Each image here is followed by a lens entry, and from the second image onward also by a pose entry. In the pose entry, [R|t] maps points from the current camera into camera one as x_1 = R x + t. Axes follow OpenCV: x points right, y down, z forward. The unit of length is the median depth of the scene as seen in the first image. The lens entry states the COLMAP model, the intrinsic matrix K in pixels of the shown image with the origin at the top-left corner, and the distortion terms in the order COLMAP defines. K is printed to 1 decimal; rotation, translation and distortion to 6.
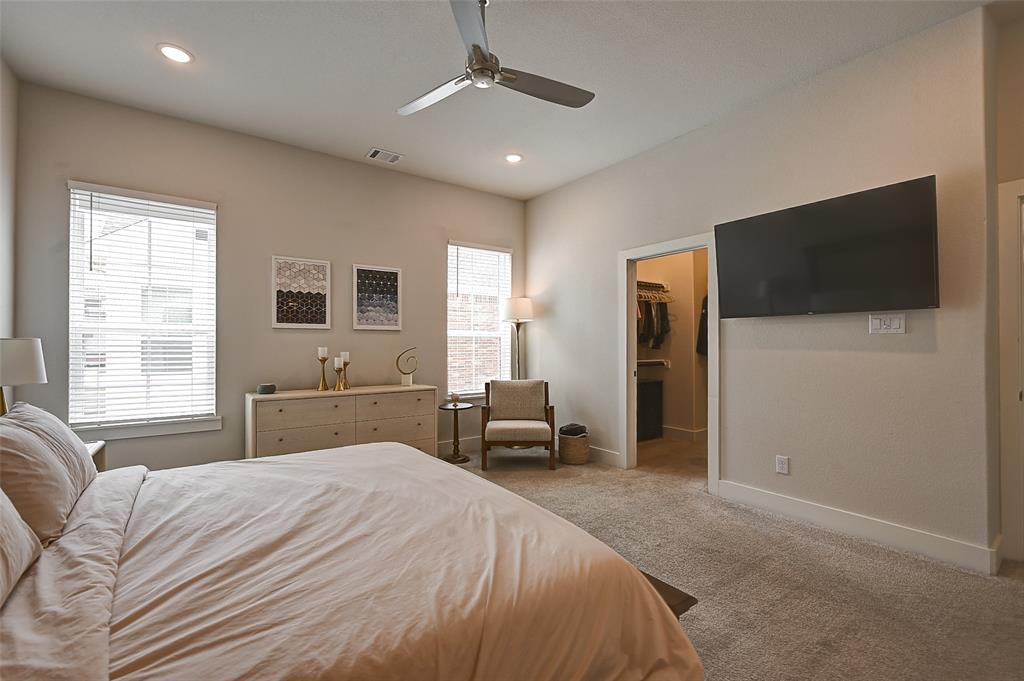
lens RADIAL K [[450.4, 0, 512.0], [0, 450.4, 340.5], [0, 0, 1]] dist [-0.001685, -0.000075]
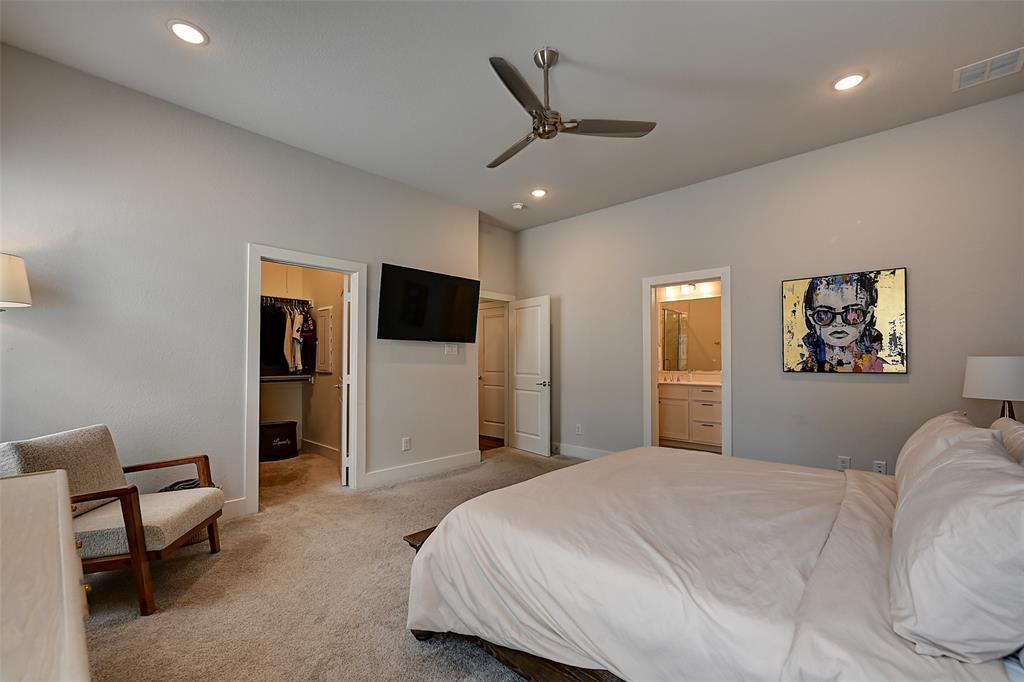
lens RADIAL K [[425.0, 0, 518.5], [0, 425.0, 344.5], [0, 0, 1]] dist [-0.000527, 0.000054]
pose [[-0.204690, 0.031877, 0.978308, -0.634656], [-0.011027, 0.999331, -0.034869, 0.003299], [-0.978765, -0.017925, -0.204202, 0.731183]]
